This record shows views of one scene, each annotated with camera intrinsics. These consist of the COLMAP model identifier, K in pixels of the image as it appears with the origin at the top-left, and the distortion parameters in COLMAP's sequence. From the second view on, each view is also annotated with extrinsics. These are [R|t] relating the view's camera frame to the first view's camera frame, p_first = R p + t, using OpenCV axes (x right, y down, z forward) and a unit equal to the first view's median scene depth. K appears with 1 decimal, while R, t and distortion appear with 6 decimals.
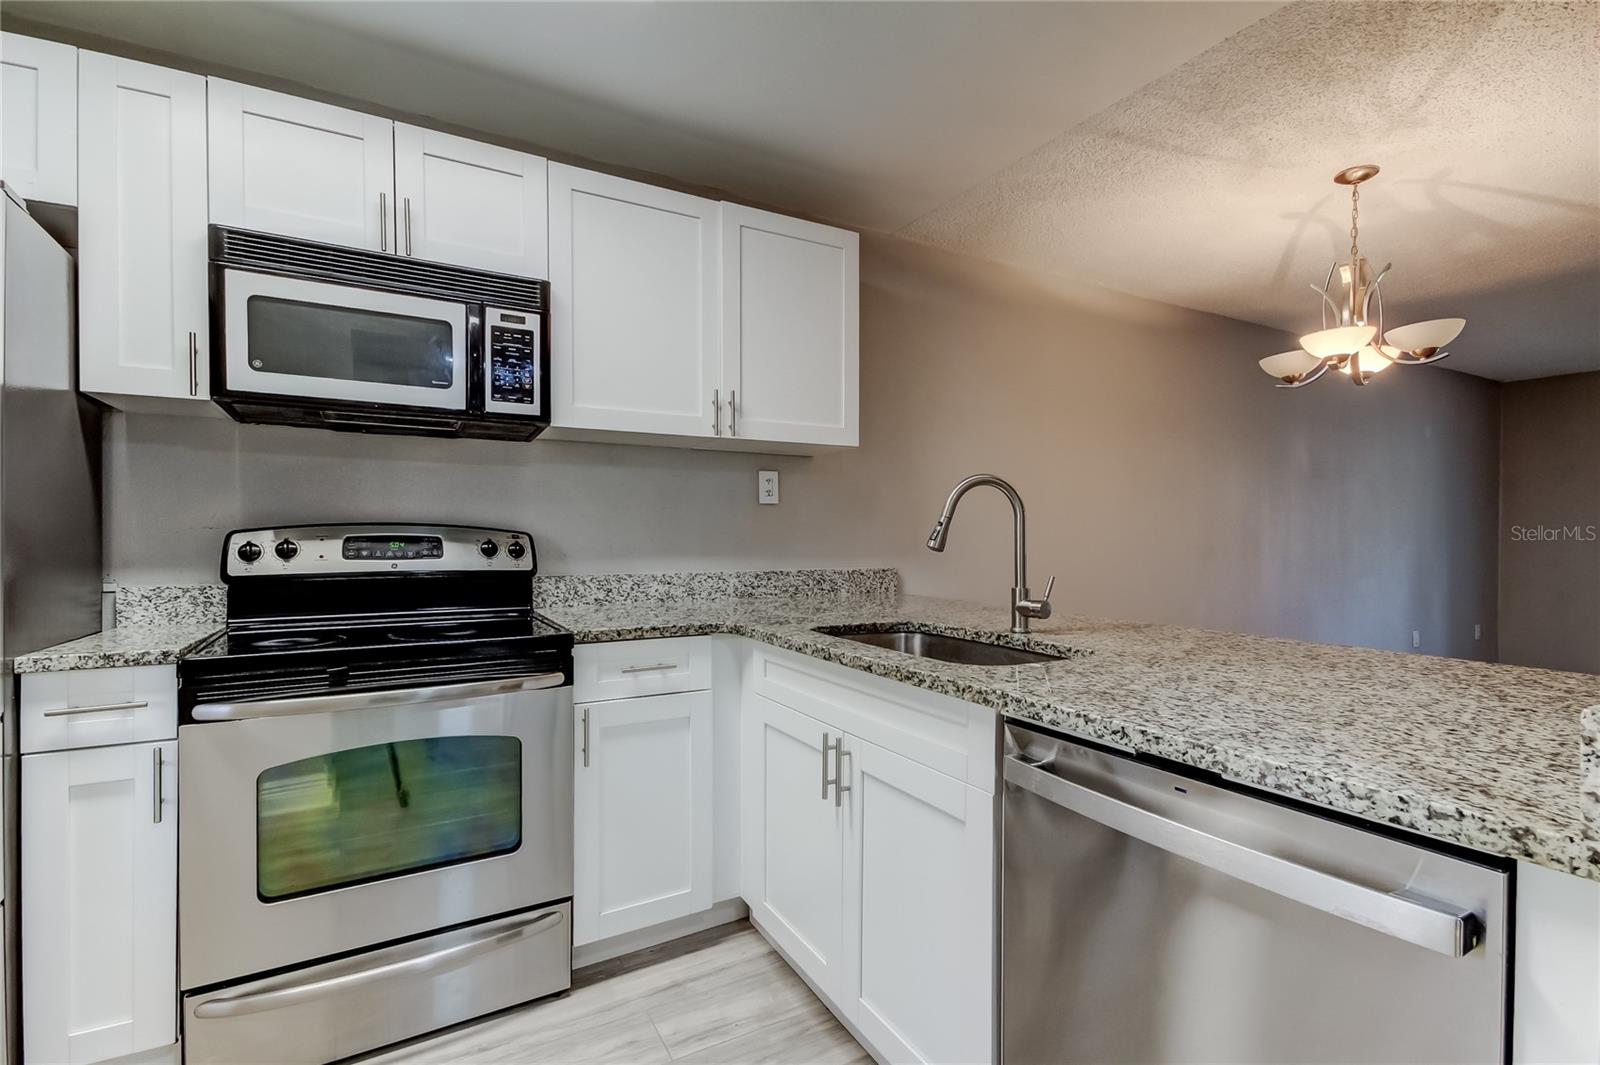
lens RADIAL K [[748.6, 0, 802.0], [0, 748.6, 540.3], [0, 0, 1]] dist [0.020057, -0.004855]
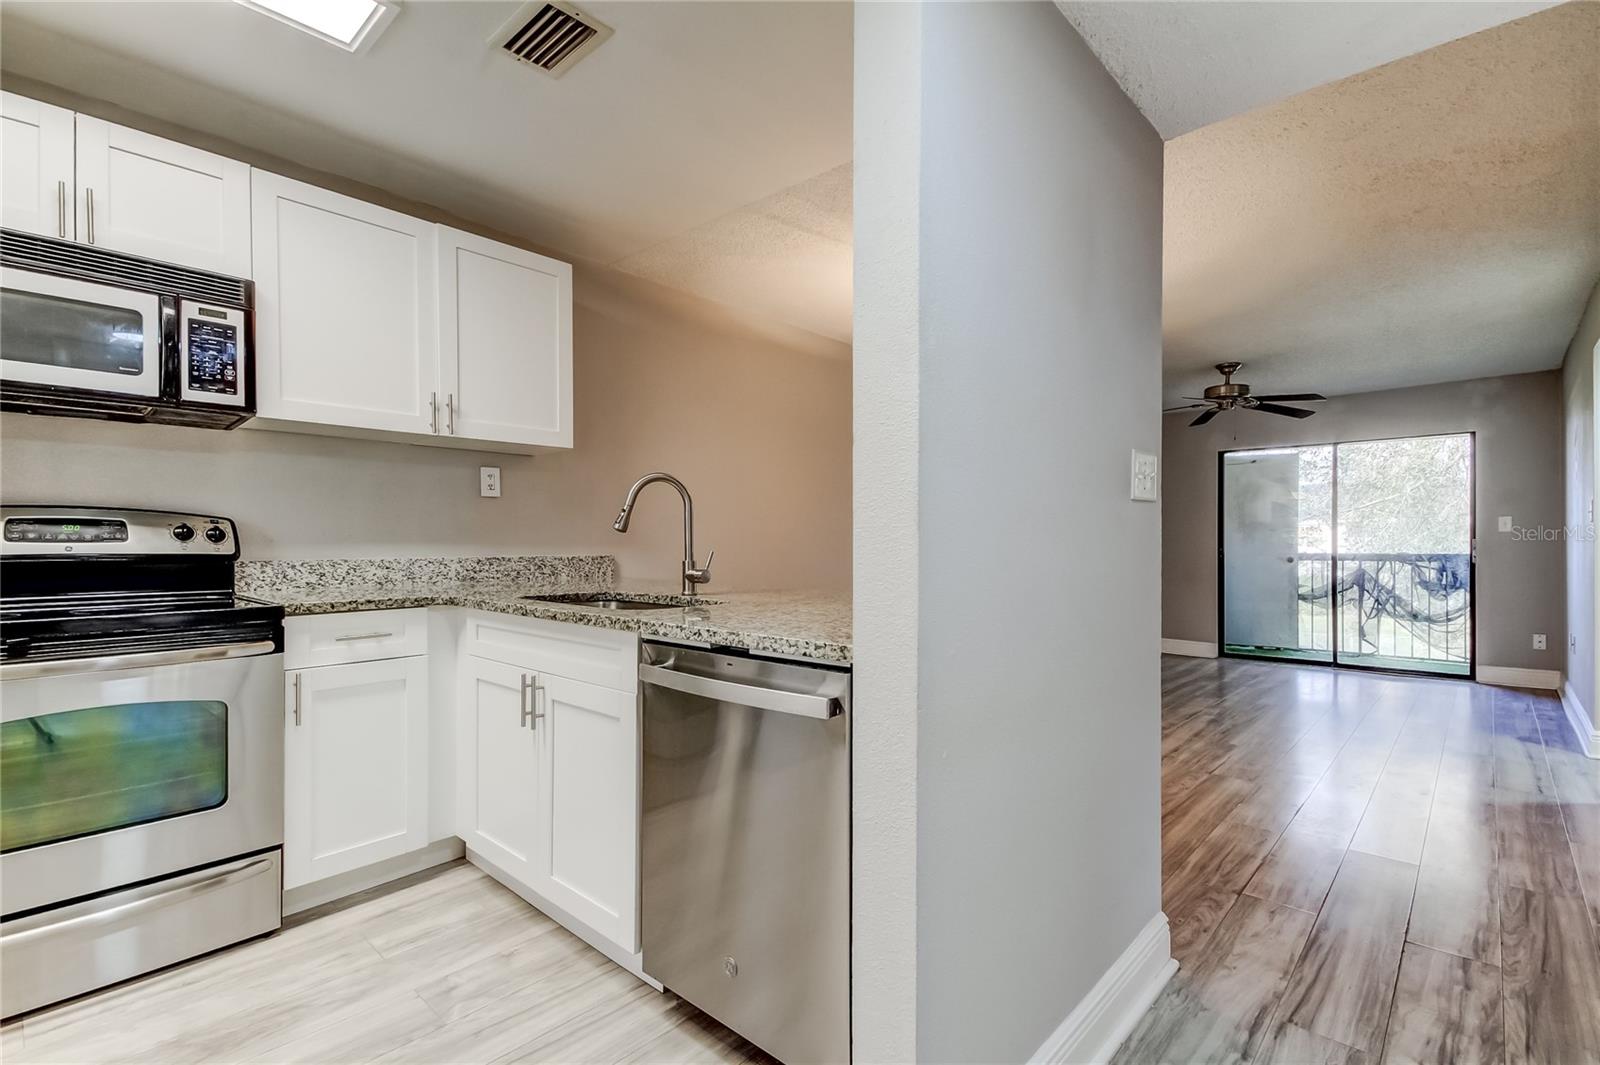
lens RADIAL K [[748.6, 0, 814.7], [0, 748.6, 544.2], [0, 0, 1]] dist [0.020057, -0.004855]
pose [[0.945942, -0.002624, 0.324326, 0.066847], [0.002705, 0.999996, 0.000201, 0.031090], [-0.324325, 0.000687, 0.945945, -0.275471]]
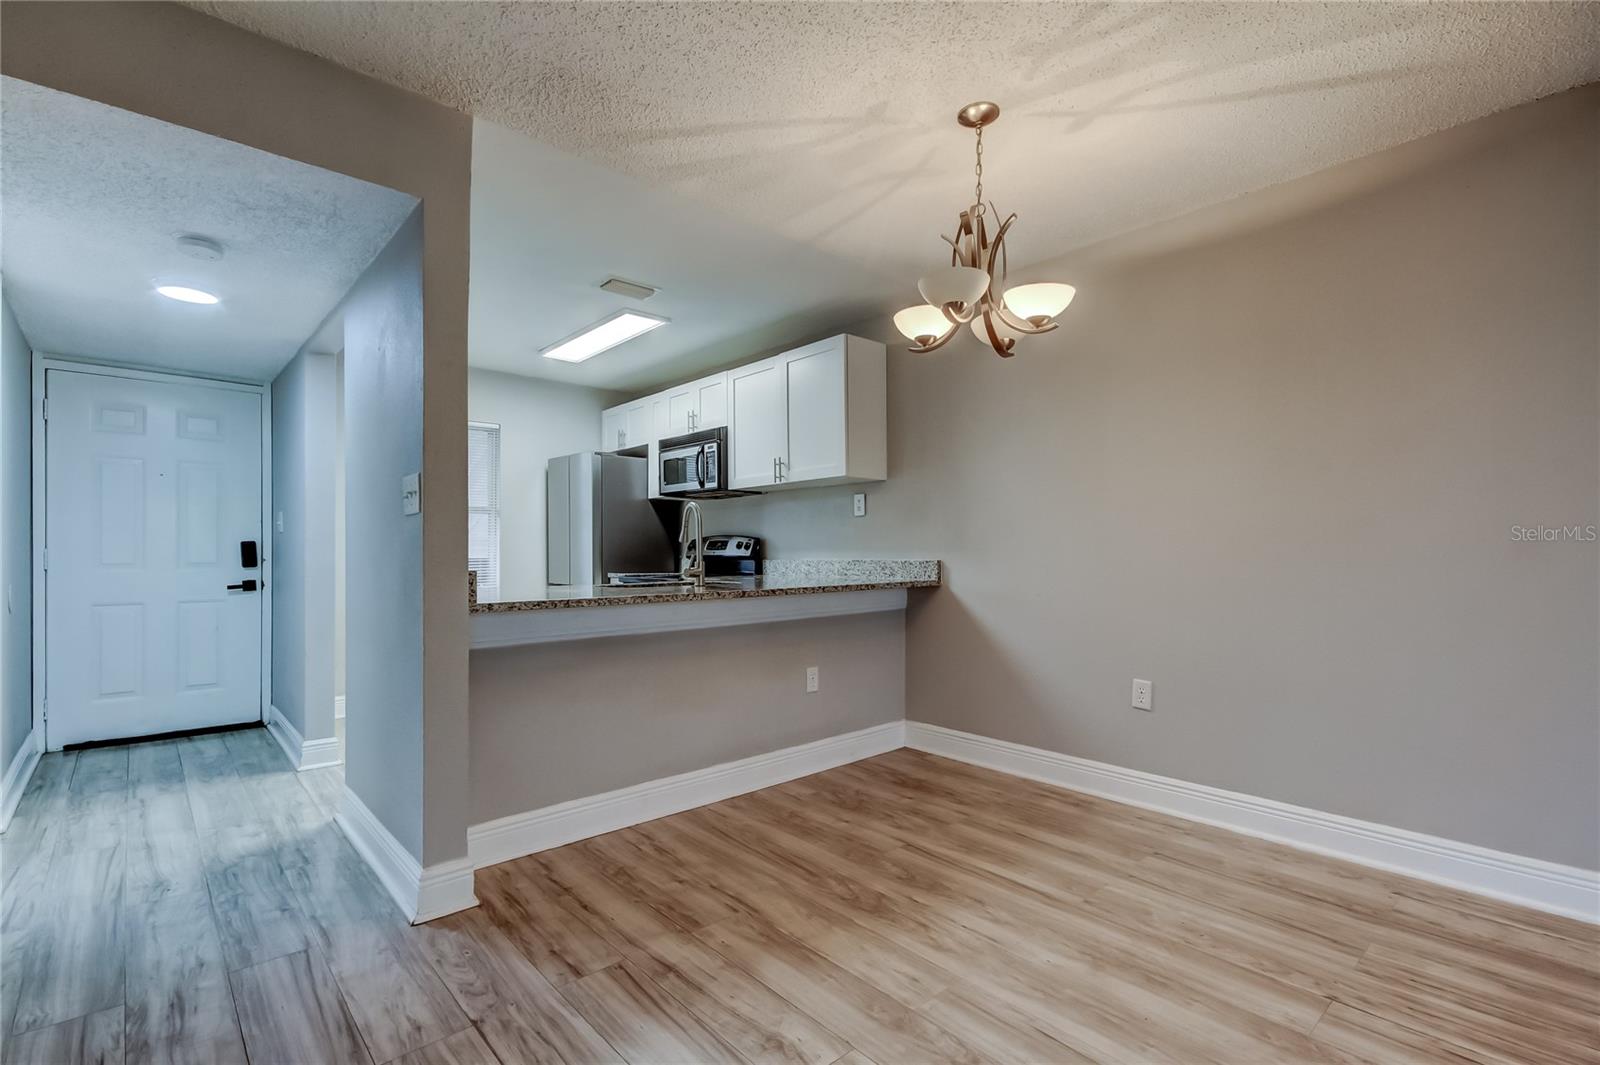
lens RADIAL K [[748.6, 0, 785.9], [0, 748.6, 539.0], [0, 0, 1]] dist [0.020057, -0.004855]
pose [[0.196559, -0.020770, -0.980272, 1.942815], [-0.002084, 0.999765, -0.021600, 0.042590], [0.980490, 0.006289, 0.196470, 0.767257]]
